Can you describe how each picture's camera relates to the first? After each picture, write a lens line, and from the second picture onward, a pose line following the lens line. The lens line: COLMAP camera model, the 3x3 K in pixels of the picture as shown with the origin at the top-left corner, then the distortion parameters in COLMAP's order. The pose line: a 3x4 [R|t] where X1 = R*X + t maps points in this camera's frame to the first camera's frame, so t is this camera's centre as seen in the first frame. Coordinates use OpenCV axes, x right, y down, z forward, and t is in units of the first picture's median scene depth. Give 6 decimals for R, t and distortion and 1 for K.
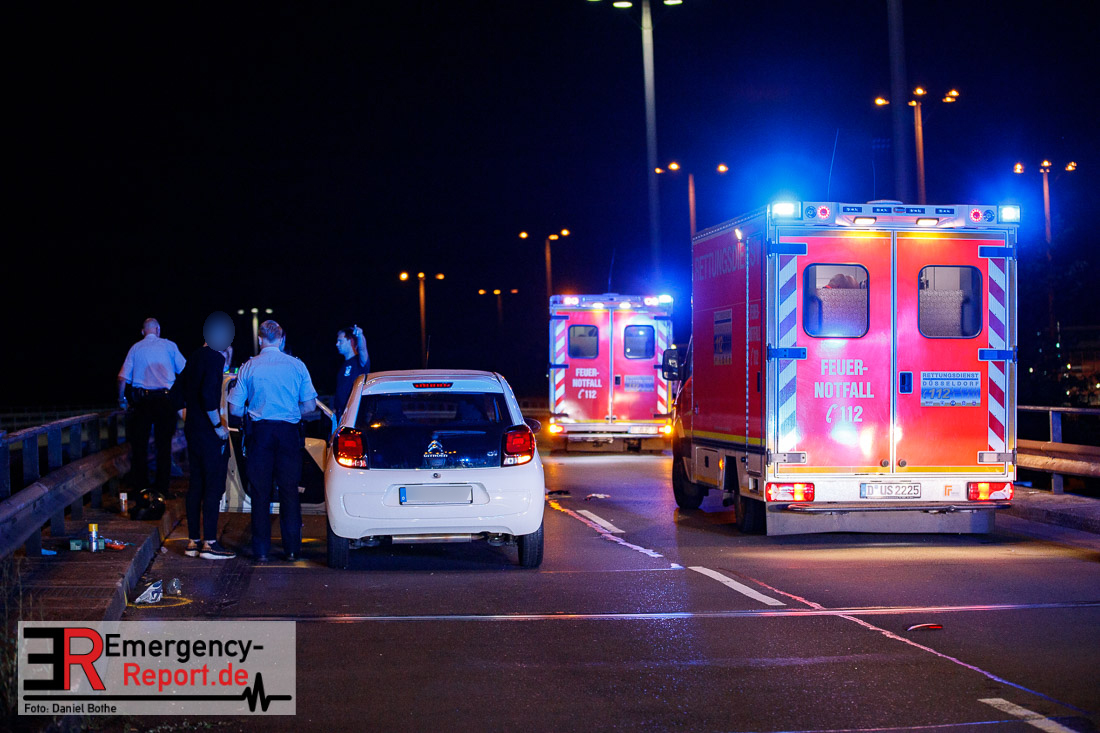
lens RADIAL K [[2354.3, 0, 550.7], [0, 2354.3, 364.8], [0, 0, 1]] dist [-0.276203, 0.000000]
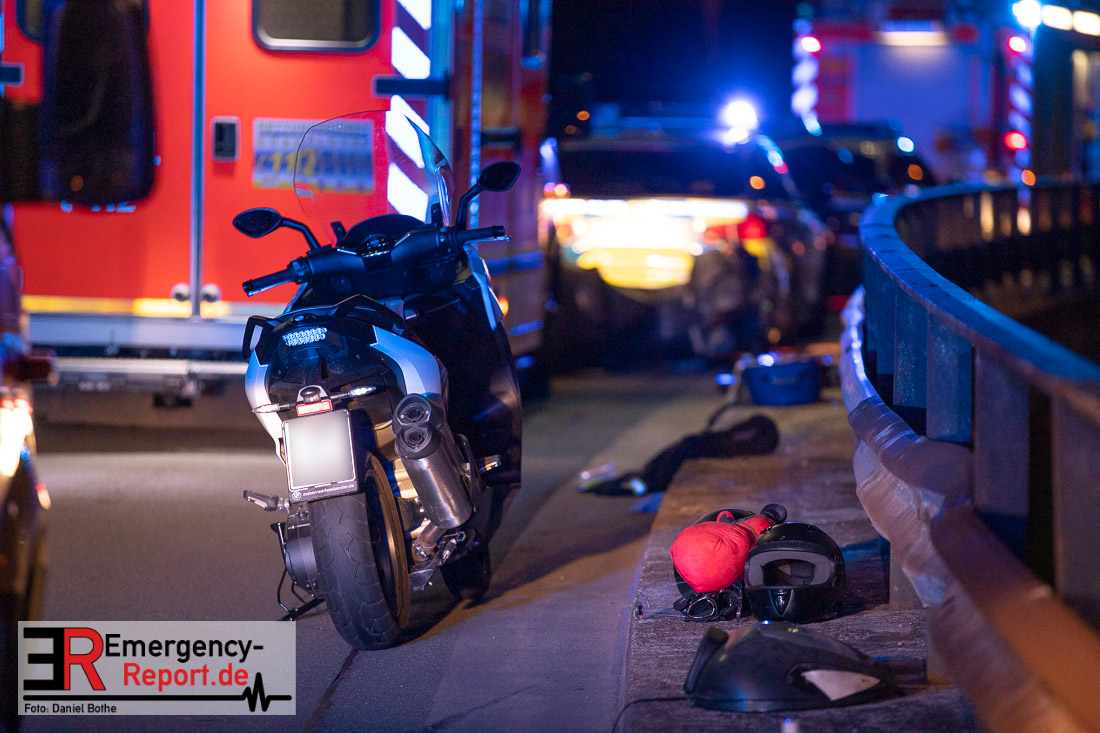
lens RADIAL K [[6247.3, 0, 552.6], [0, 6247.3, 364.6], [0, 0, 1]] dist [1.930473, 0.000000]
pose [[0.994515, 0.020854, -0.102496, 0.326497], [-0.015920, 0.998686, 0.048720, -0.007014], [0.103378, -0.046821, 0.993540, 0.856226]]
